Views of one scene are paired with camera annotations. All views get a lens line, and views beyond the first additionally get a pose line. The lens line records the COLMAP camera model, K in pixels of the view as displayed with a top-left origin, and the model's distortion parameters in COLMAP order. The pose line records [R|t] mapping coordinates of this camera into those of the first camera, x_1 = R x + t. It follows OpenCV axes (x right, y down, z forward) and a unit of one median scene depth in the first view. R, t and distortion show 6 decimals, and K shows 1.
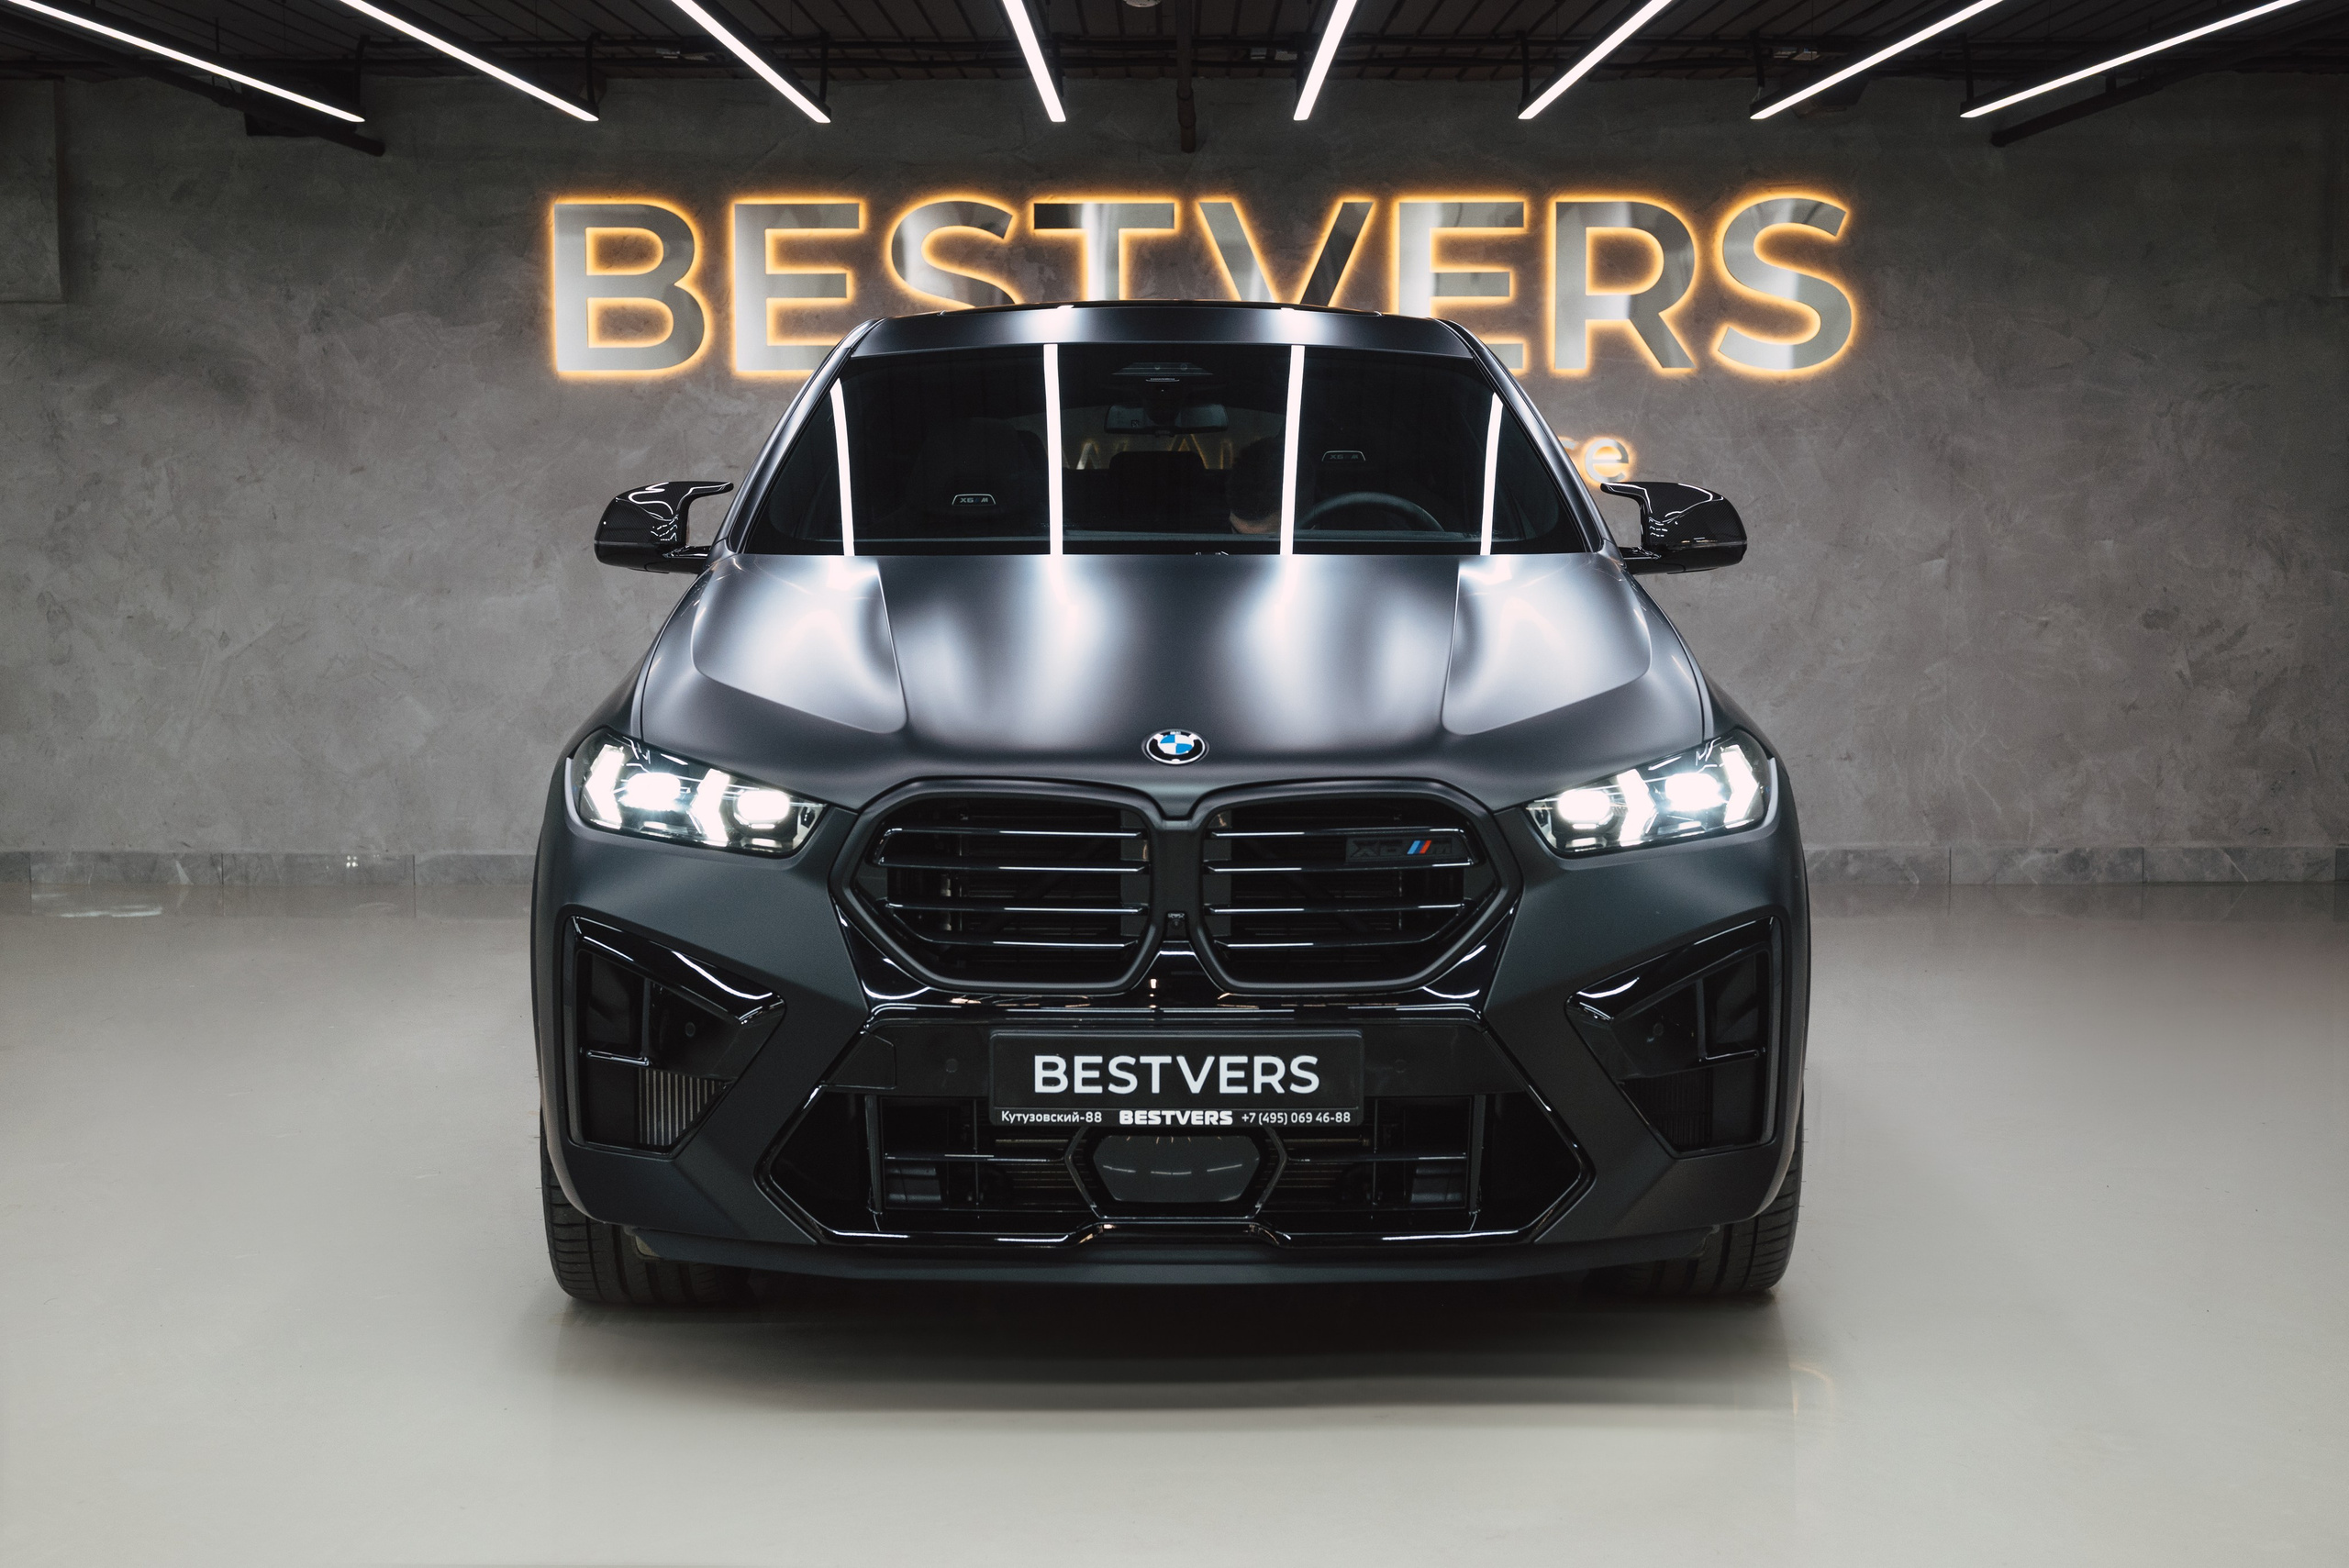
lens RADIAL K [[3419.8, 0, 1174.5], [0, 3419.8, 784.0], [0, 0, 1]] dist [-0.004420, 0.016978]
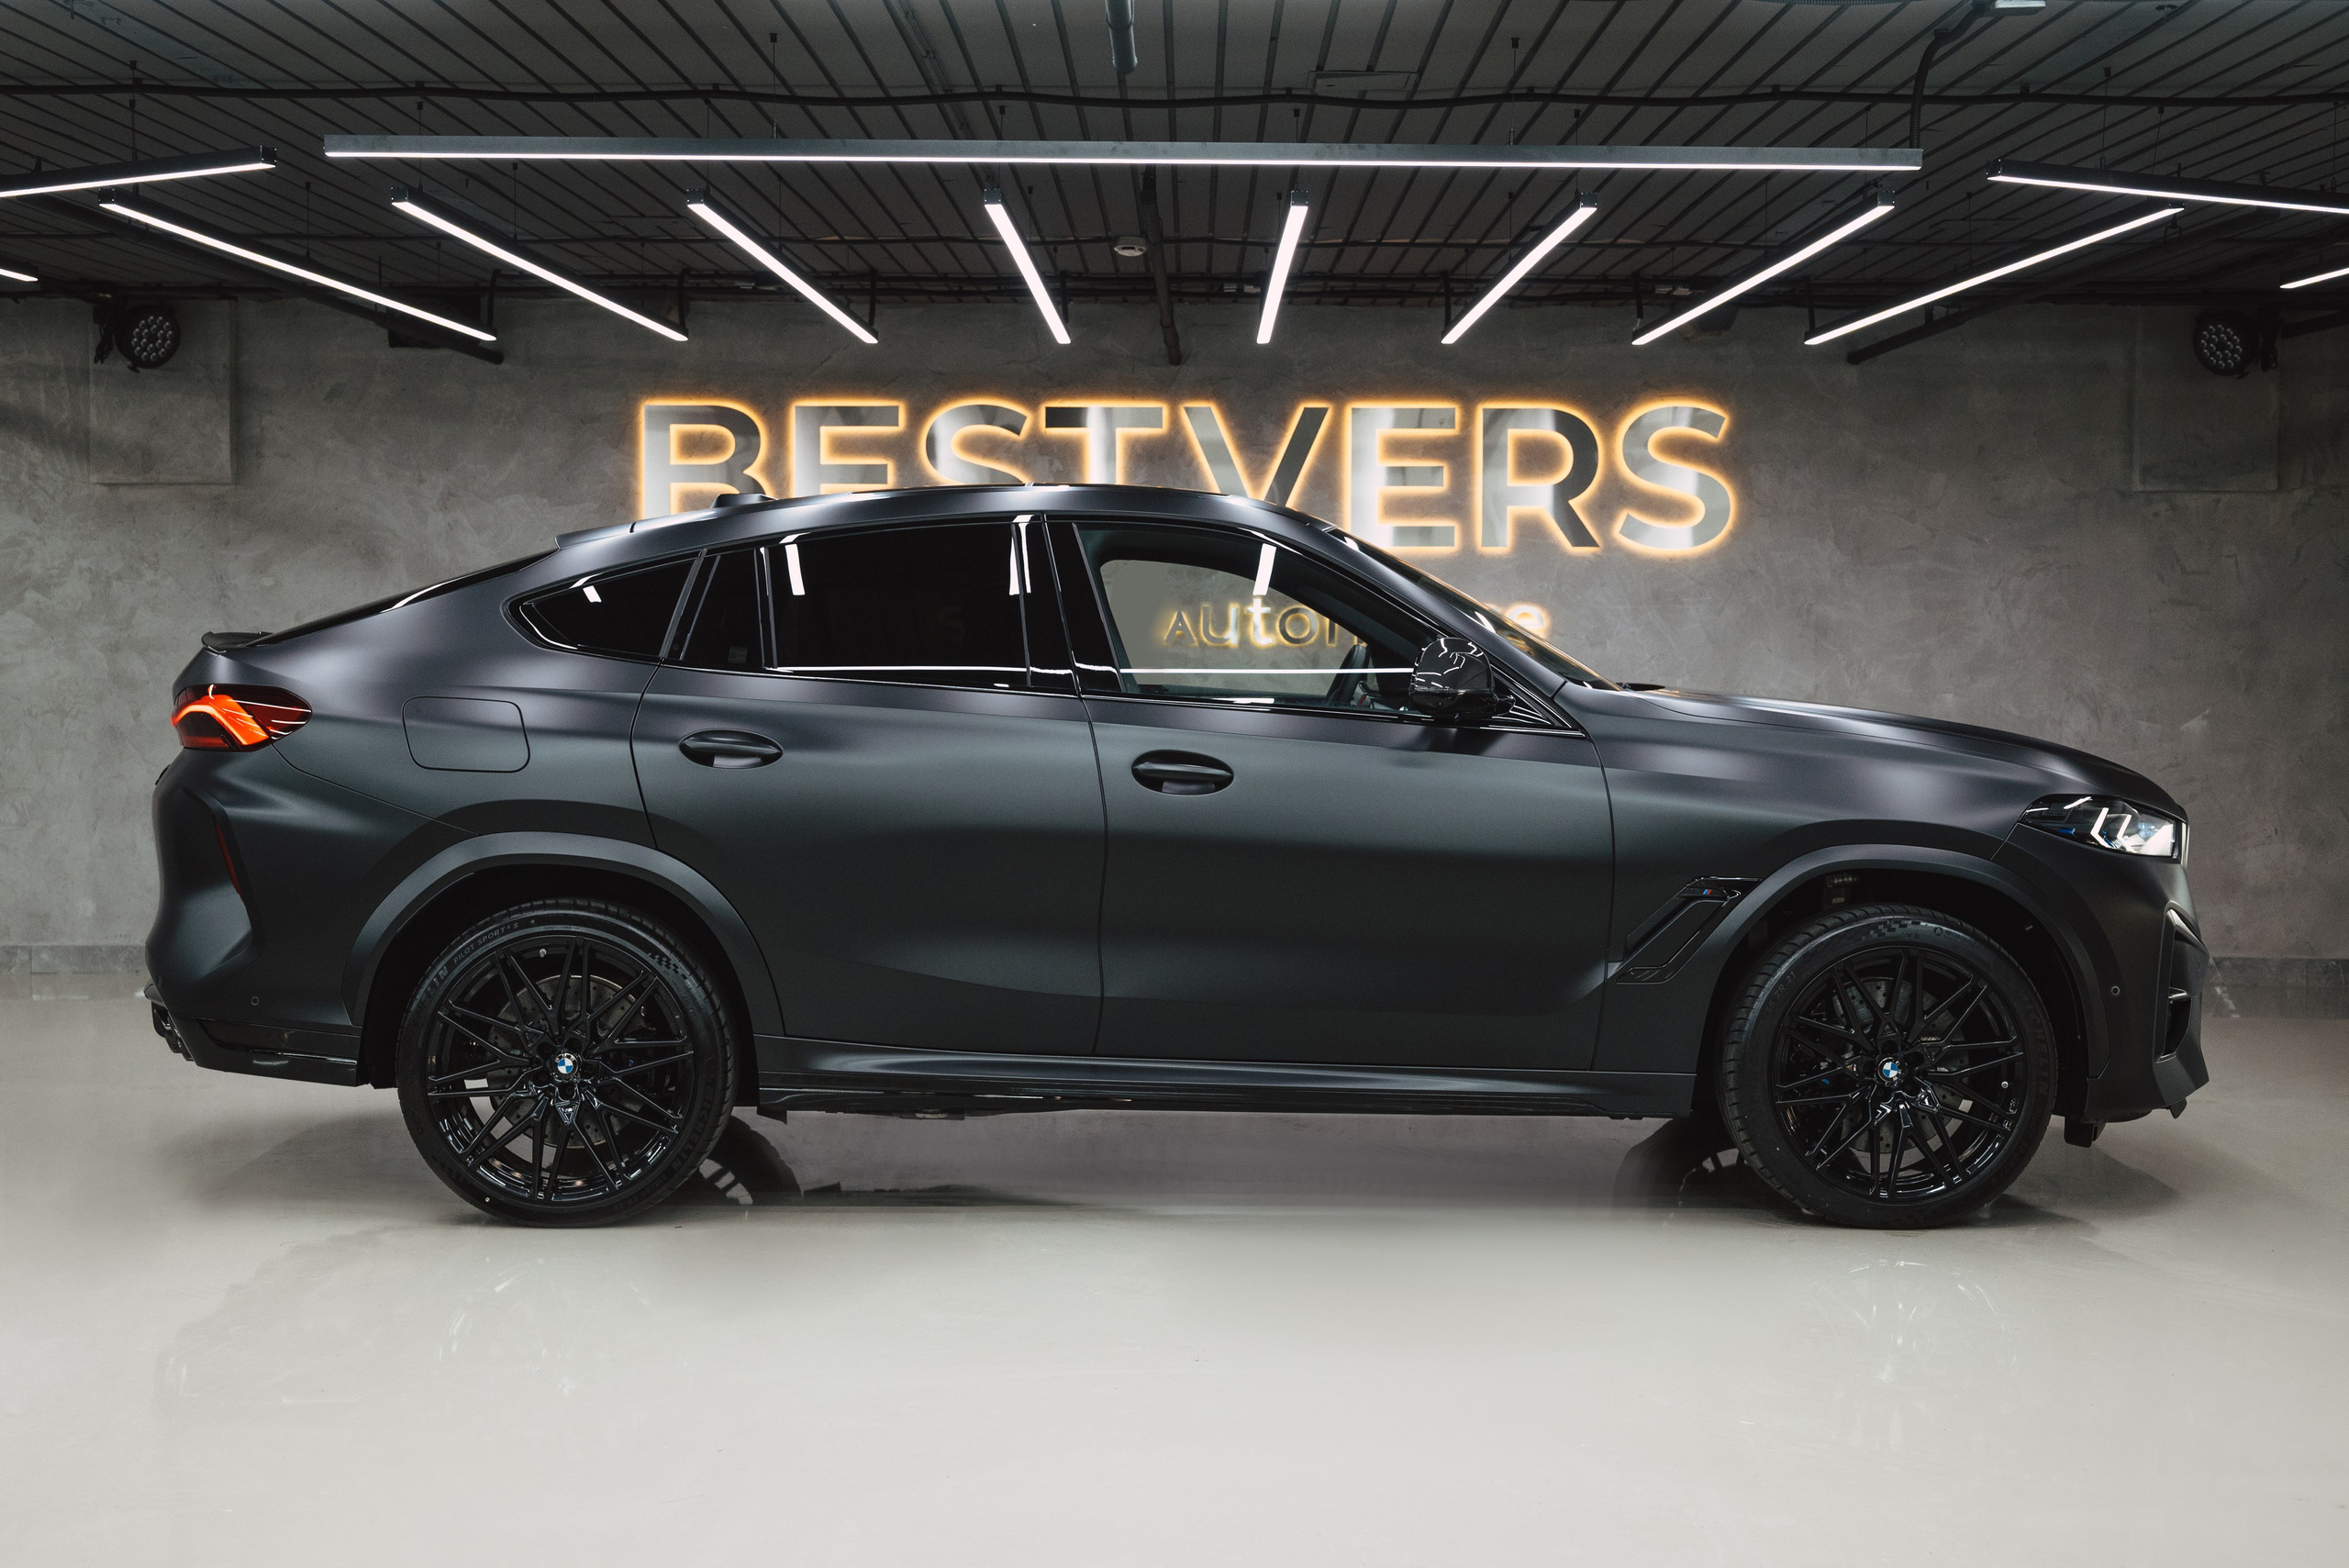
lens RADIAL K [[3419.8, 0, 1174.5], [0, 3419.8, 784.0], [0, 0, 1]] dist [-0.004420, 0.016978]
pose [[0.999961, 0.006519, -0.005929, 0.011901], [-0.006811, 0.998690, -0.050706, 0.021983], [0.005591, 0.050745, 0.998696, -0.185330]]
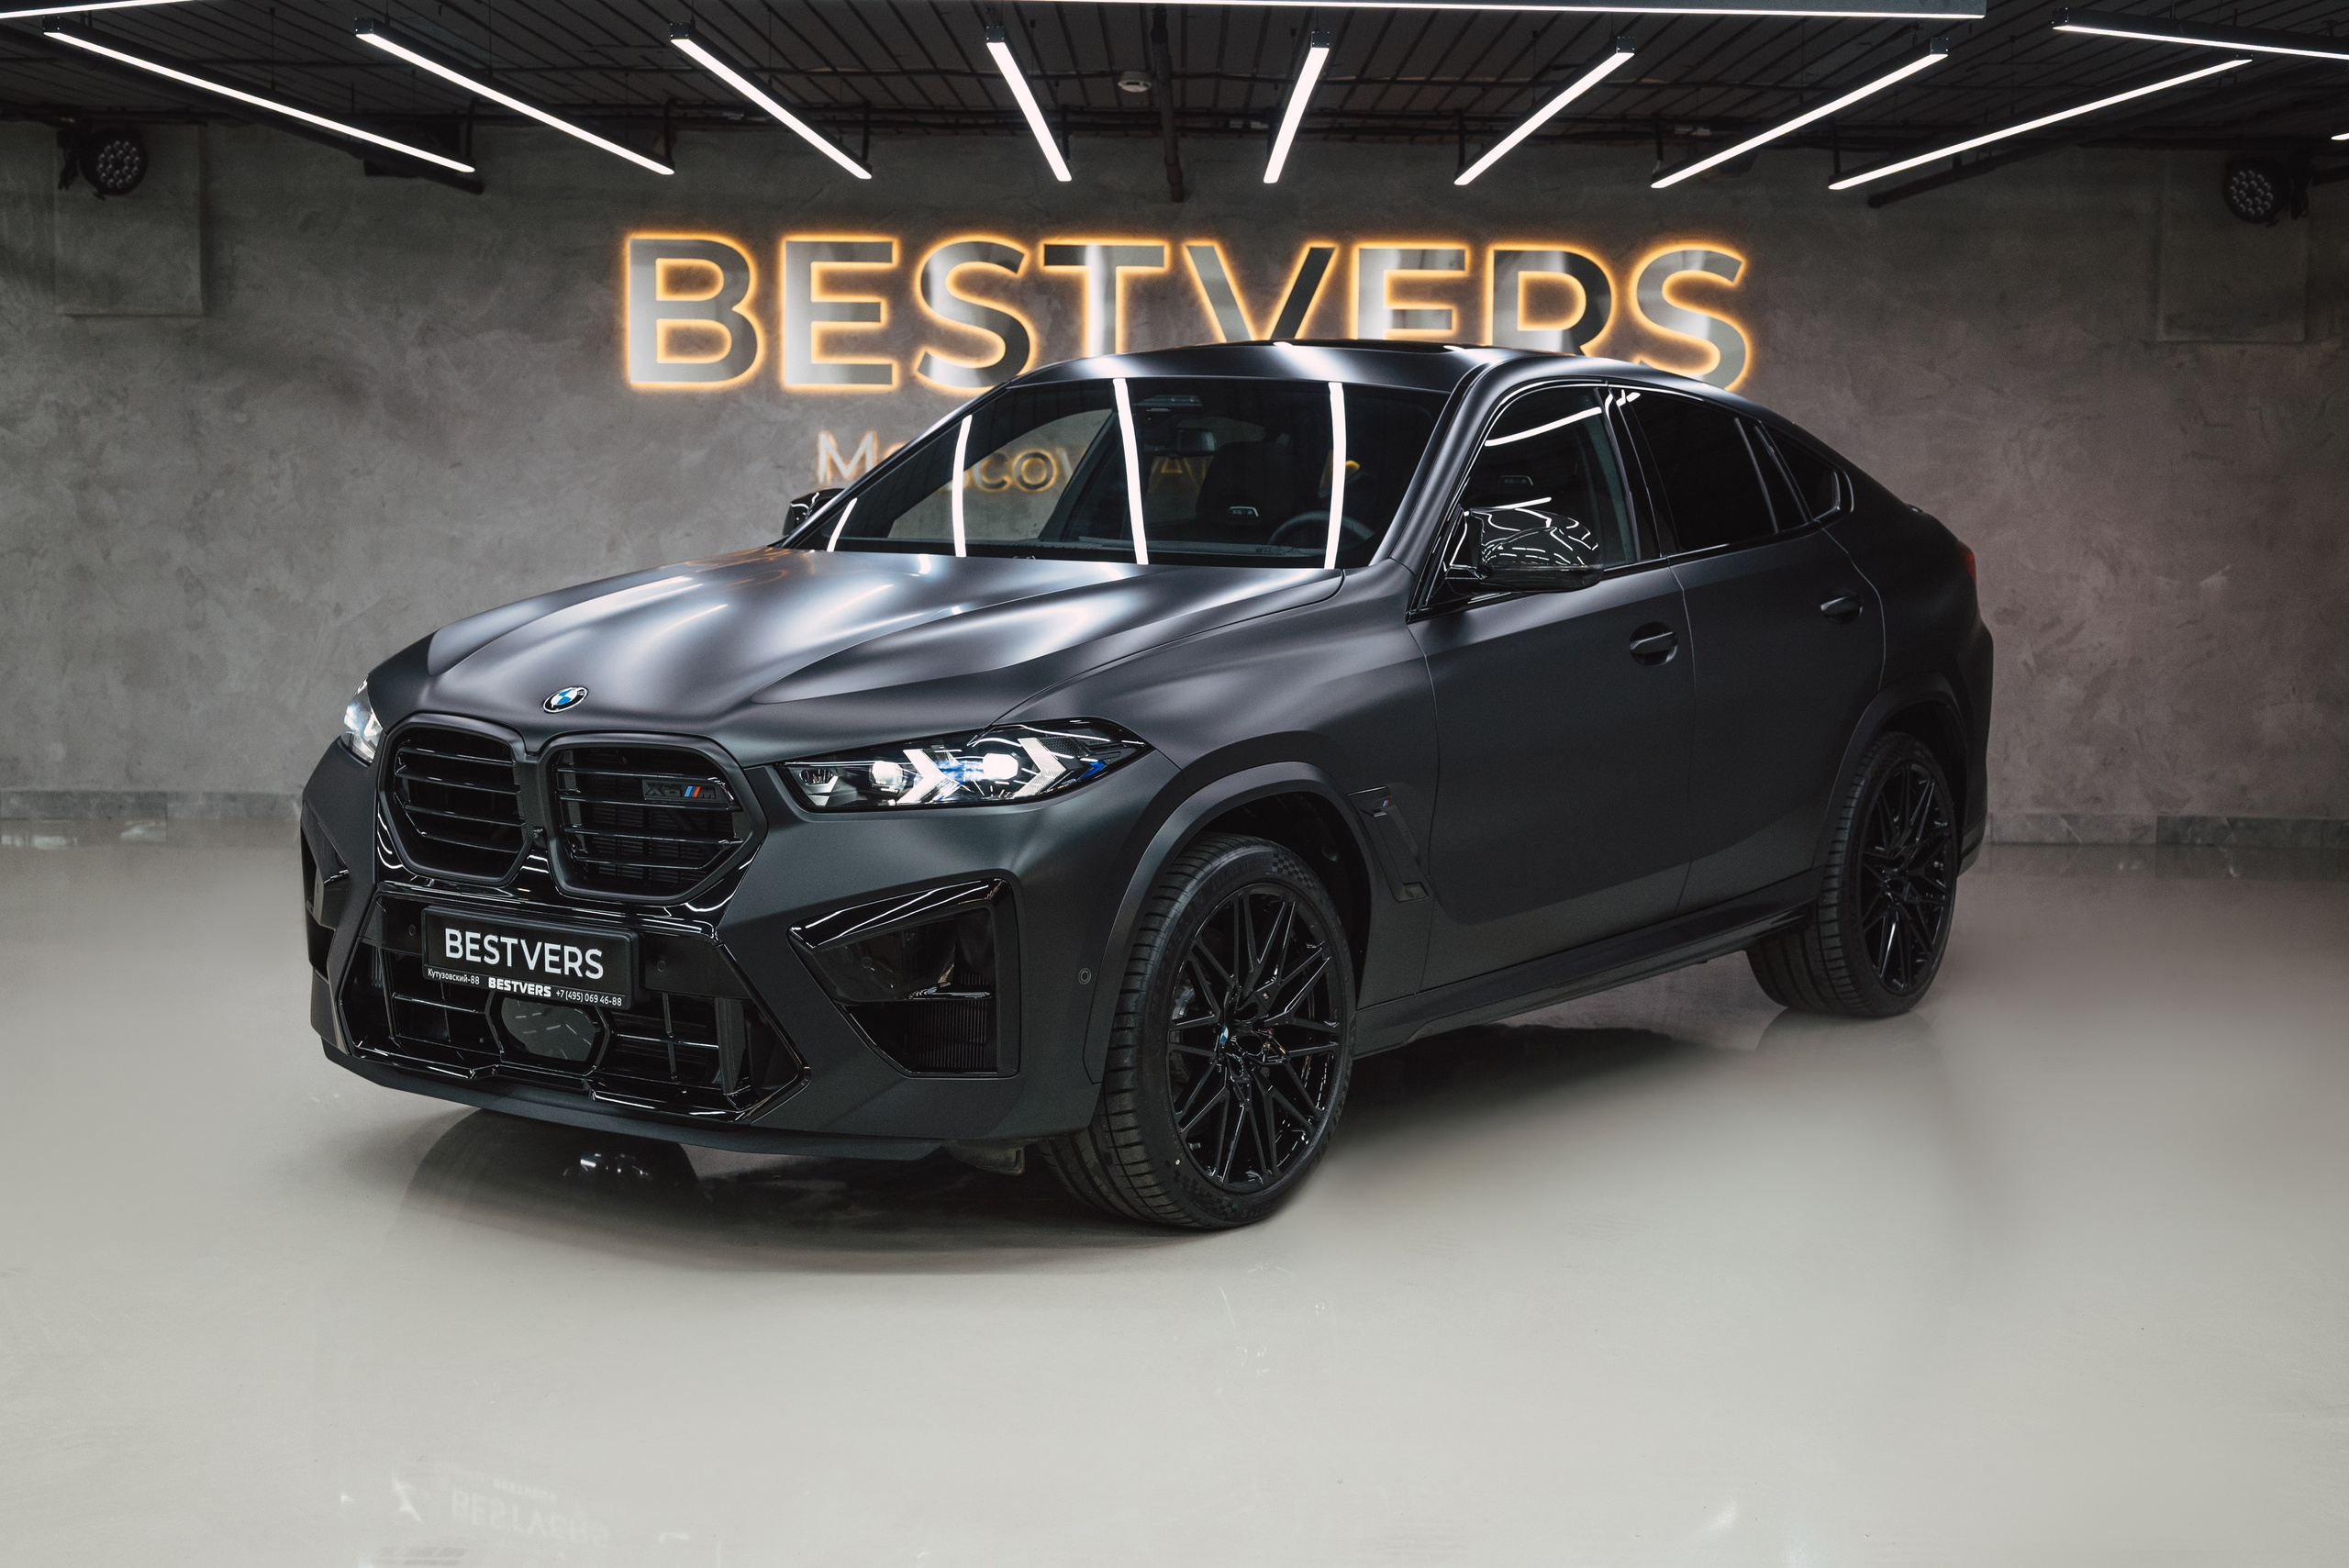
lens RADIAL K [[3366.9, 0, 1209.2], [0, 3366.9, 776.0], [0, 0, 1]] dist [0.003578, -0.017194]
pose [[0.999863, 0.013740, 0.009232, 0.006929], [-0.013758, 0.999904, 0.001841, 0.007780], [-0.009206, -0.001967, 0.999956, -0.142657]]
